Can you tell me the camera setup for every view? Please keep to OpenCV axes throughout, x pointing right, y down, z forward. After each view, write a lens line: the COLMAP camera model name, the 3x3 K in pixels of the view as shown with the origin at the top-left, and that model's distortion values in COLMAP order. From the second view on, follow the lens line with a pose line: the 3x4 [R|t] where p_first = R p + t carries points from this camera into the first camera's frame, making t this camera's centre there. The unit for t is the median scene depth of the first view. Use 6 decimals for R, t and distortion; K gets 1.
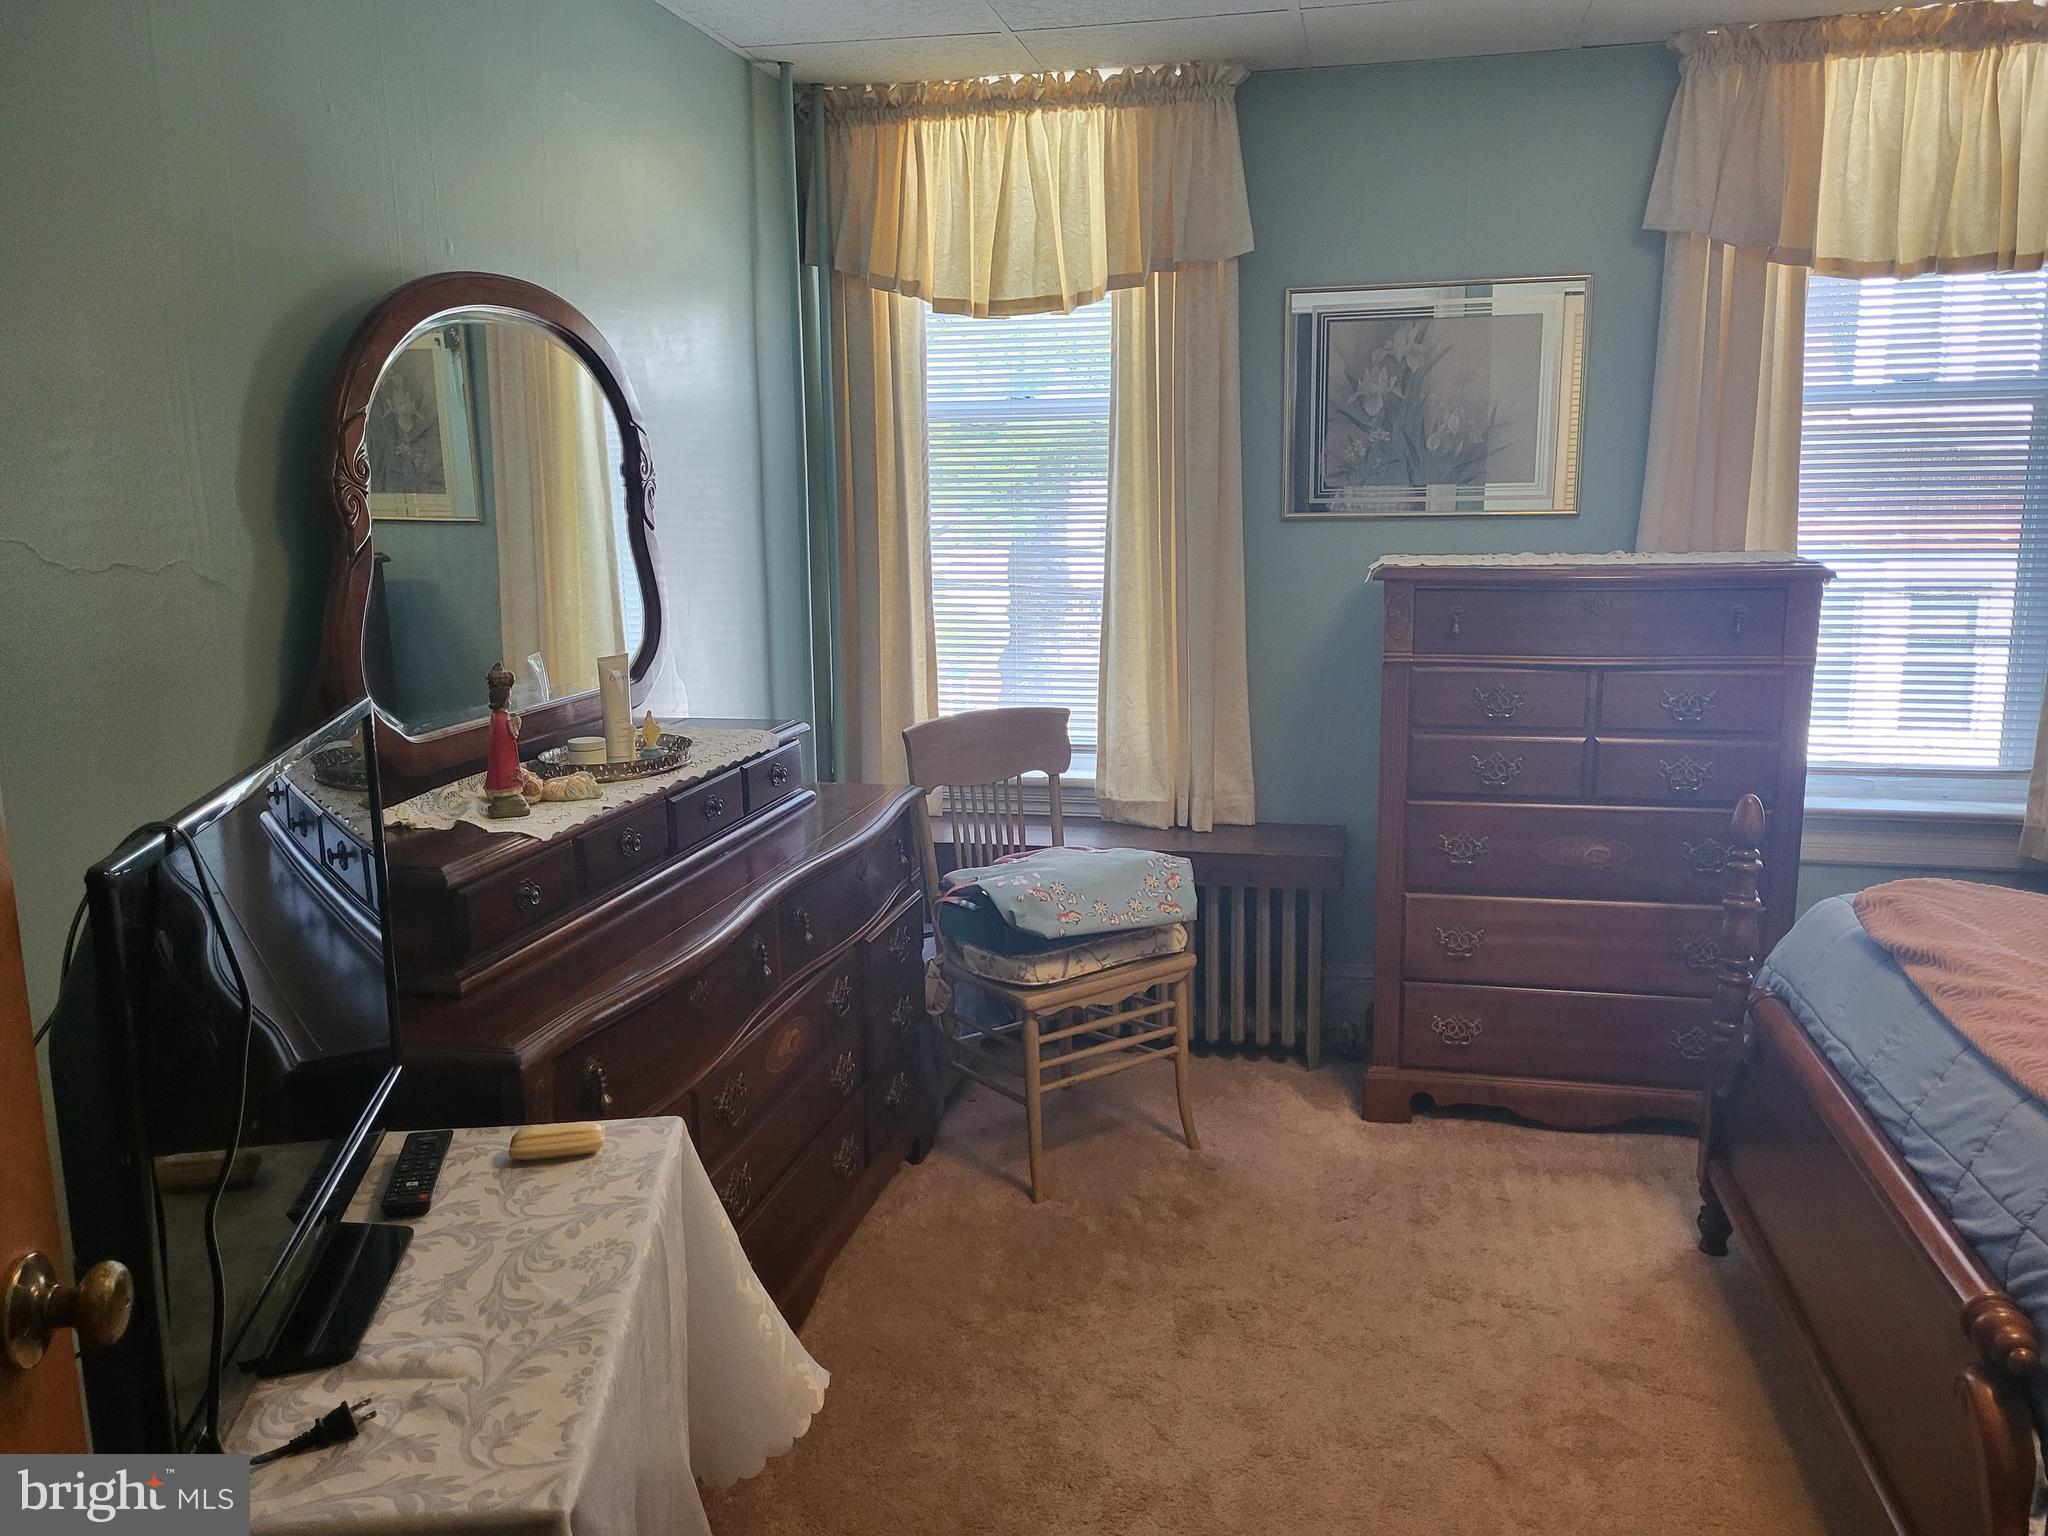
lens RADIAL K [[1546.9, 0, 1026.7], [0, 1546.9, 753.1], [0, 0, 1]] dist [0.056653, -0.061633]
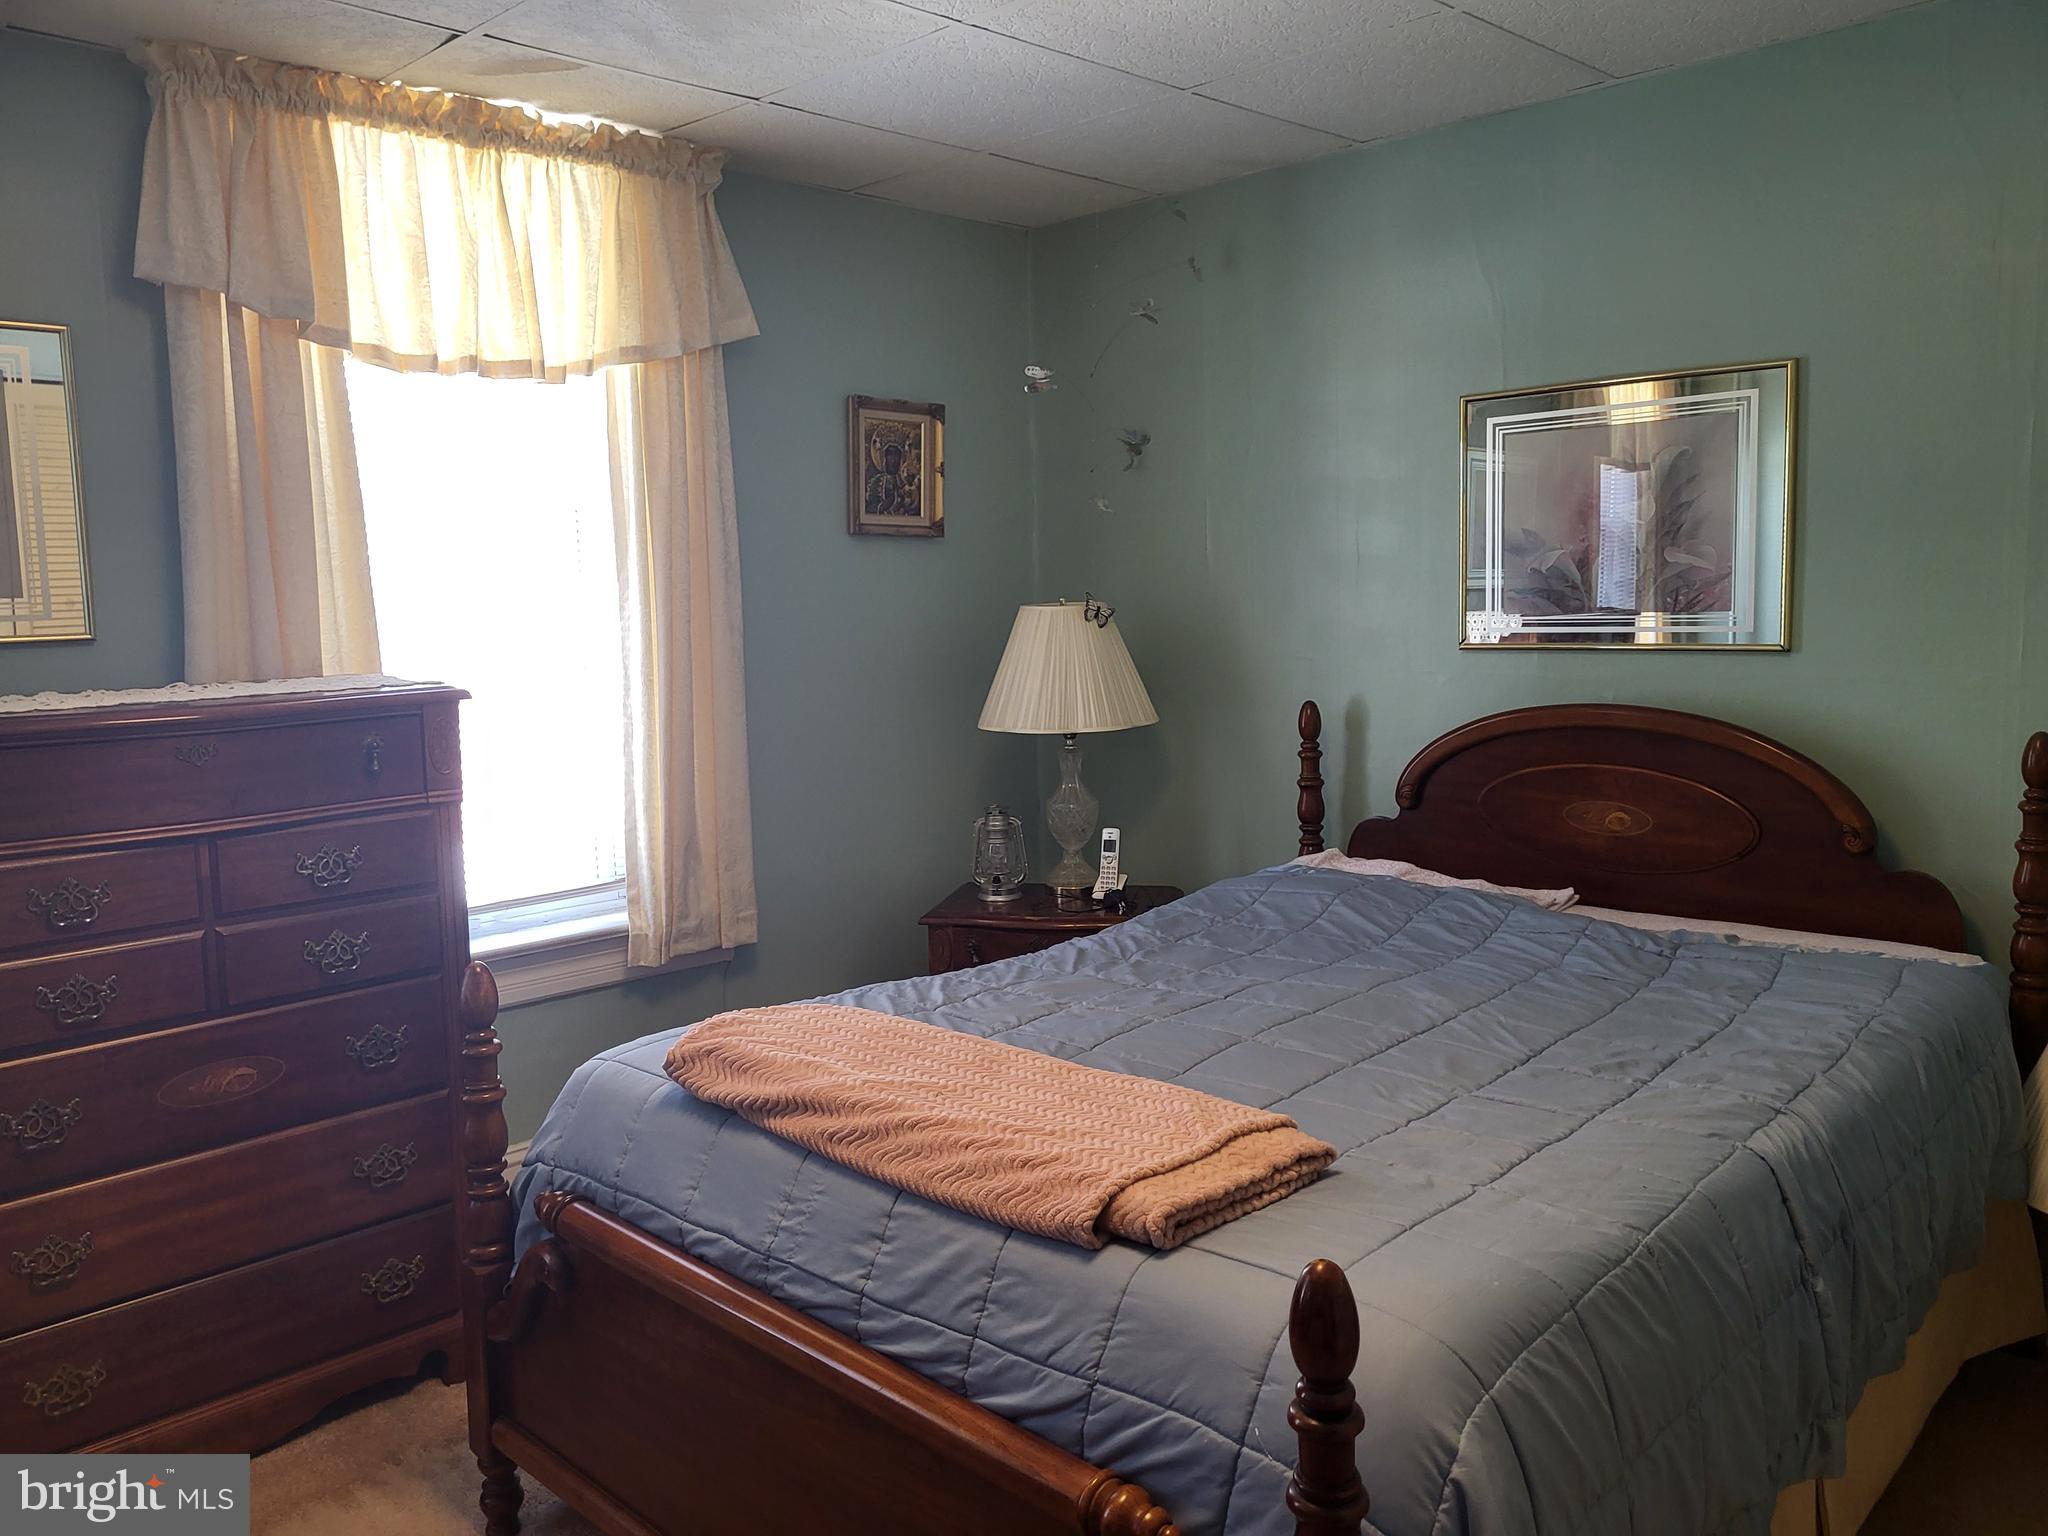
lens RADIAL K [[1546.9, 0, 1026.7], [0, 1546.9, 753.1], [0, 0, 1]] dist [0.056653, -0.061633]
pose [[0.533517, -0.089271, 0.841065, -0.052500], [0.161330, 0.986898, 0.002413, -0.031672], [-0.830261, 0.134402, 0.540928, 0.254128]]
